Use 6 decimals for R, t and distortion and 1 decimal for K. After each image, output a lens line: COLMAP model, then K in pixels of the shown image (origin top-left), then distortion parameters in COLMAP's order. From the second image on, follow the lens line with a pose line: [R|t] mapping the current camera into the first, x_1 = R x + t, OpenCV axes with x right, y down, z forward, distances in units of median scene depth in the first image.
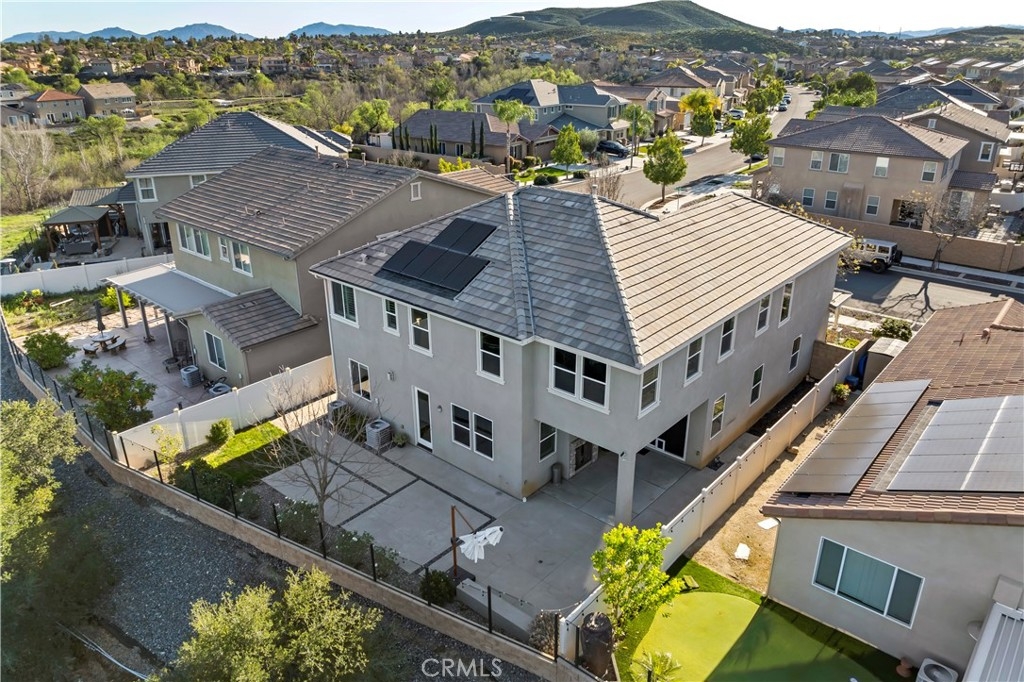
lens RADIAL K [[707.2, 0, 512.0], [0, 707.2, 341.0], [0, 0, 1]] dist [-0.026817, -0.001908]
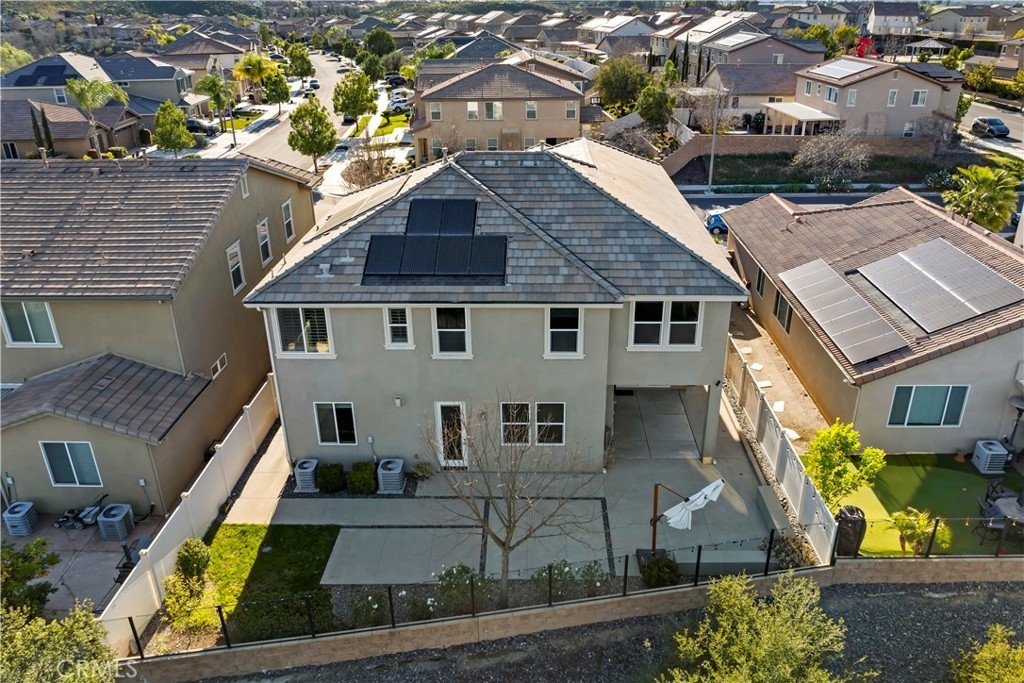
lens RADIAL K [[743.9, 0, 512.0], [0, 743.9, 341.5], [0, 0, 1]] dist [-0.029447, -0.000691]
pose [[0.769086, -0.271994, 0.578383, -0.579116], [0.256531, 0.960206, 0.110440, -0.082605], [-0.585405, 0.063435, 0.808255, 0.233189]]
